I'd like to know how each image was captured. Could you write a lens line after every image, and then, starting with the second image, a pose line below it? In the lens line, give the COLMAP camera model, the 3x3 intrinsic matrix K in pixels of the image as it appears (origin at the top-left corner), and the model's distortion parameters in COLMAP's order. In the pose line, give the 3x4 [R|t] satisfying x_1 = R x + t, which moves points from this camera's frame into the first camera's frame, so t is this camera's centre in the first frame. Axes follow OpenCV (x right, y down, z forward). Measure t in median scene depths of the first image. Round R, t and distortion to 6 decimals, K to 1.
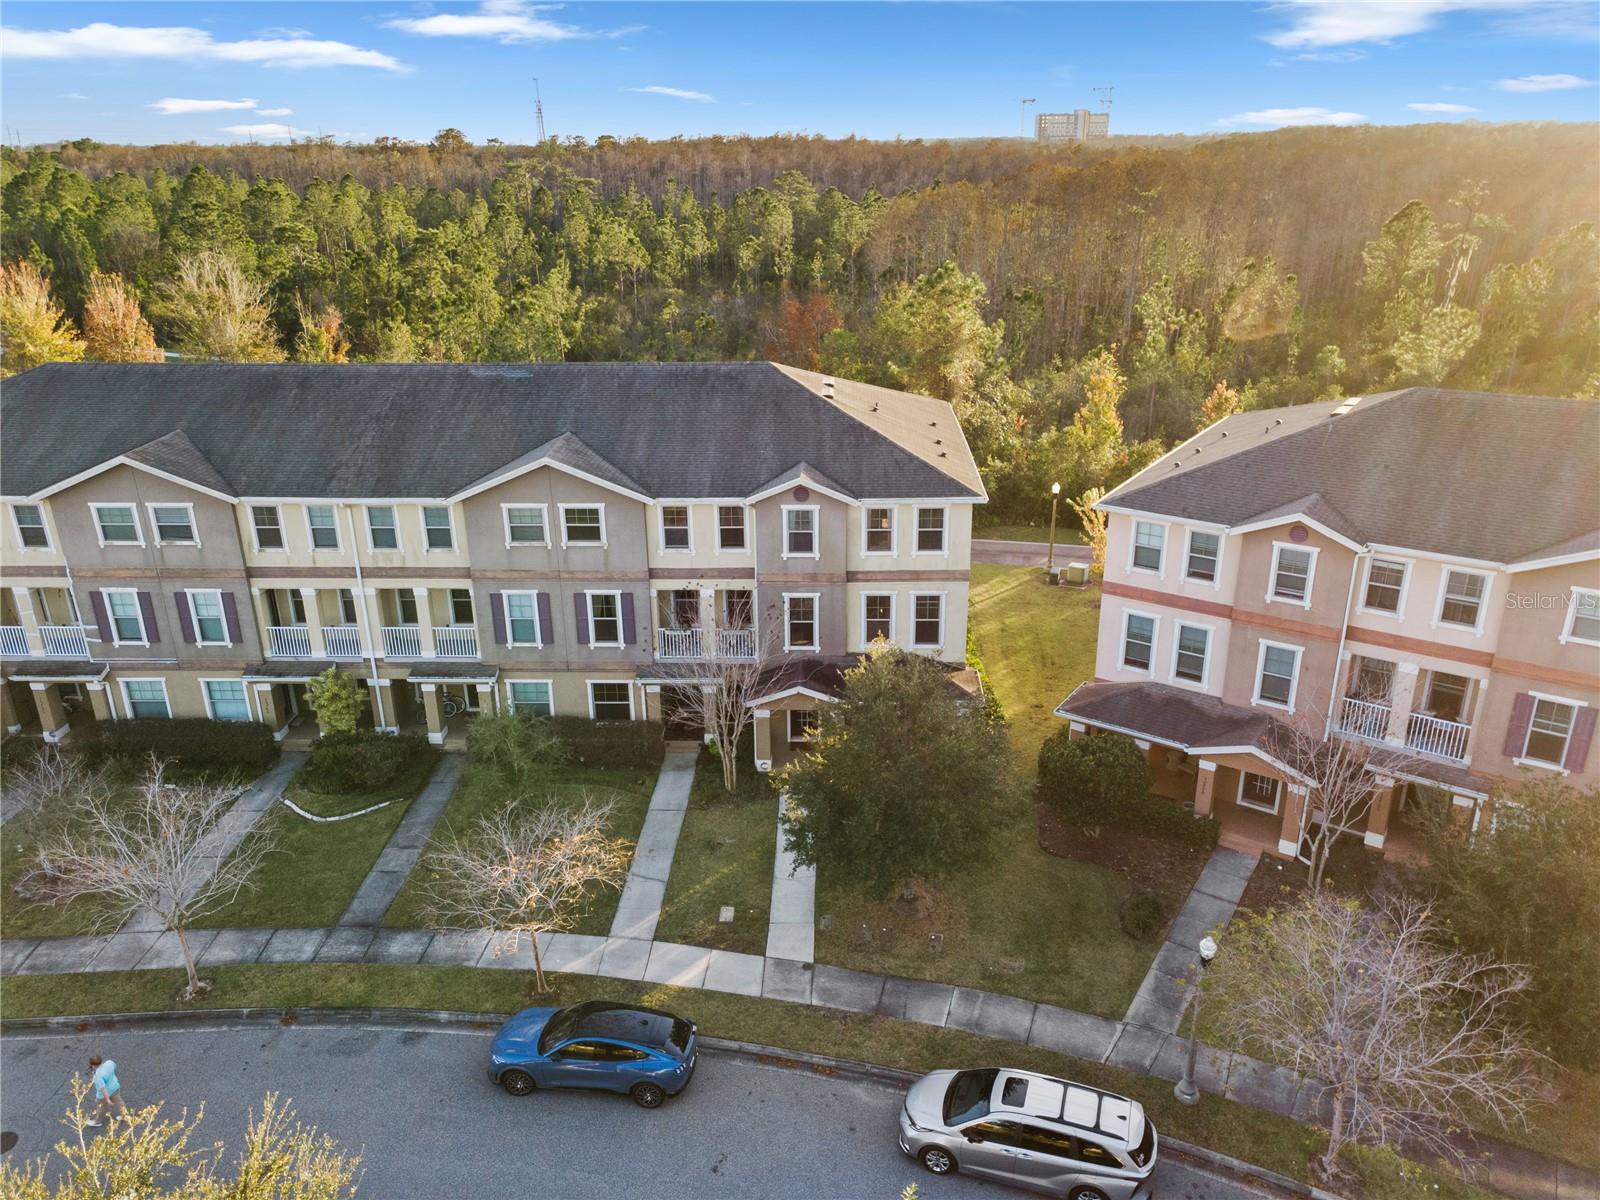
lens RADIAL K [[1163.8, 0, 796.6], [0, 1163.8, 609.5], [0, 0, 1]] dist [-0.002167, 0.062404]
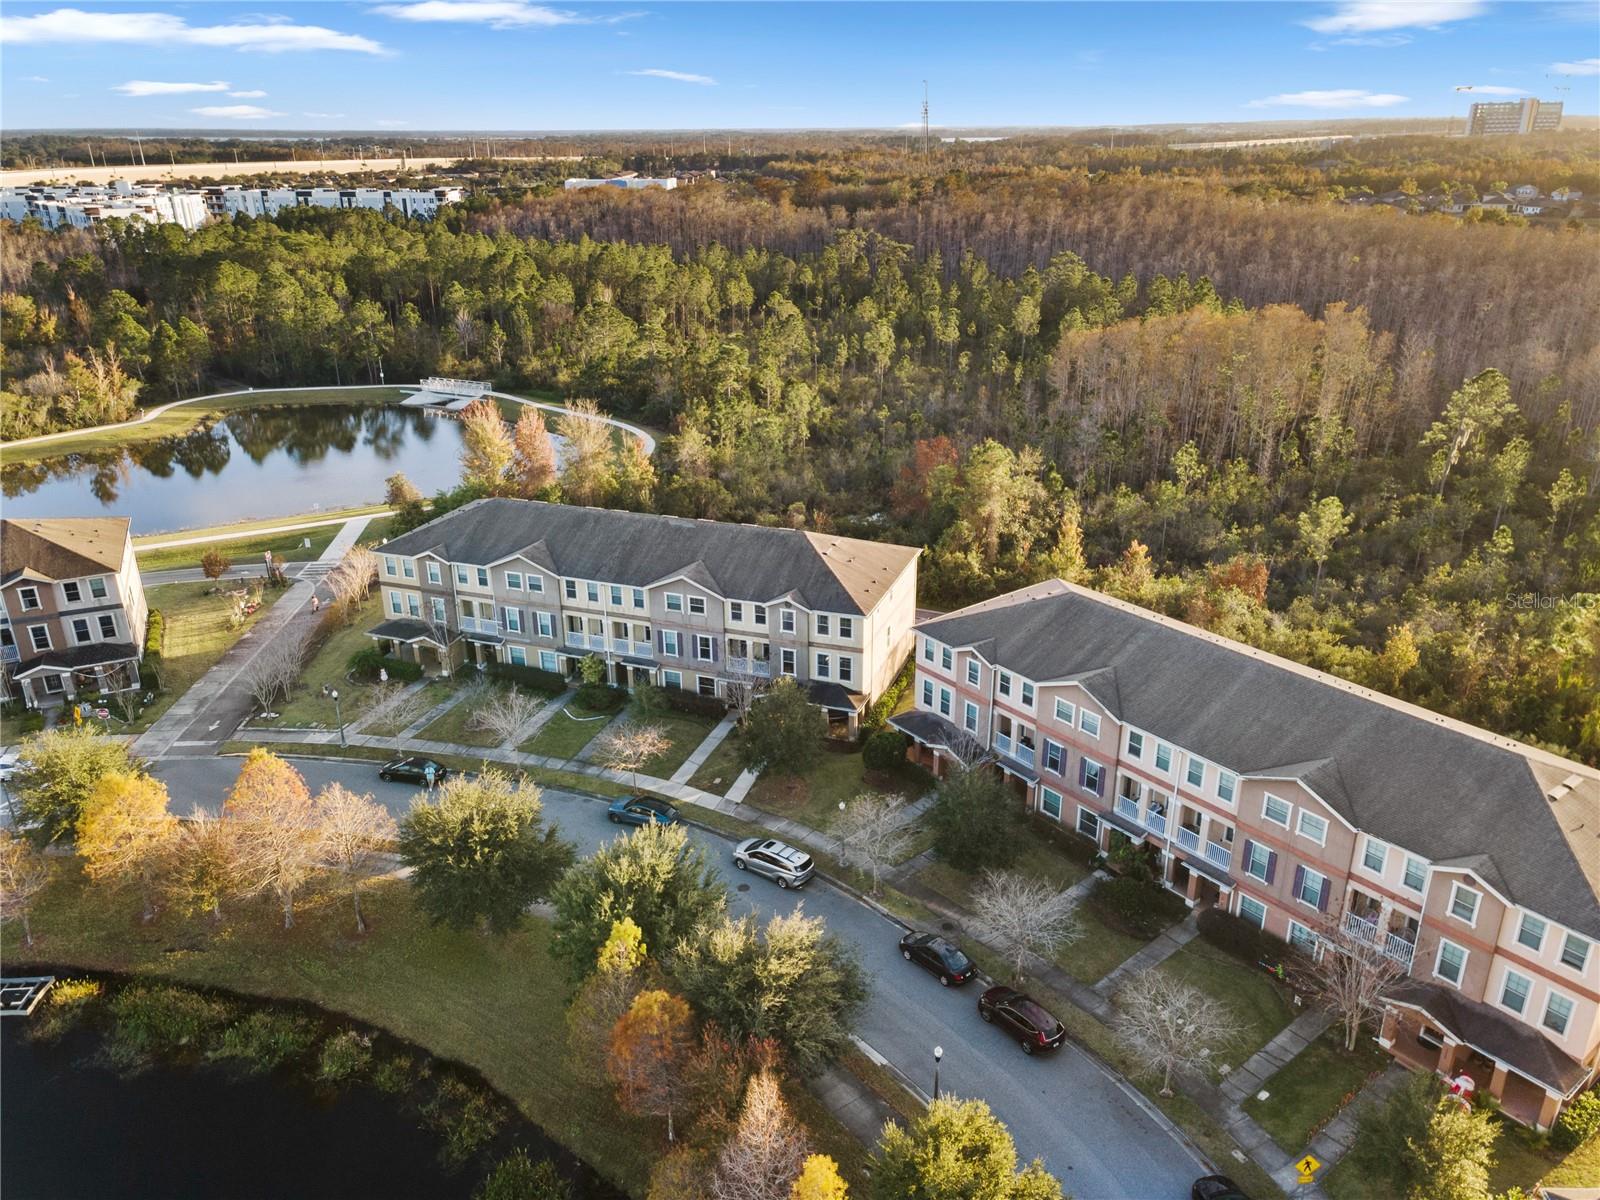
lens RADIAL K [[1163.8, 0, 796.6], [0, 1163.8, 609.5], [0, 0, 1]] dist [-0.002167, 0.062404]
pose [[0.951089, 0.120920, -0.284268, 0.616365], [-0.116137, 0.992662, 0.033684, -0.159000], [0.286255, 0.000978, 0.958153, -1.051951]]
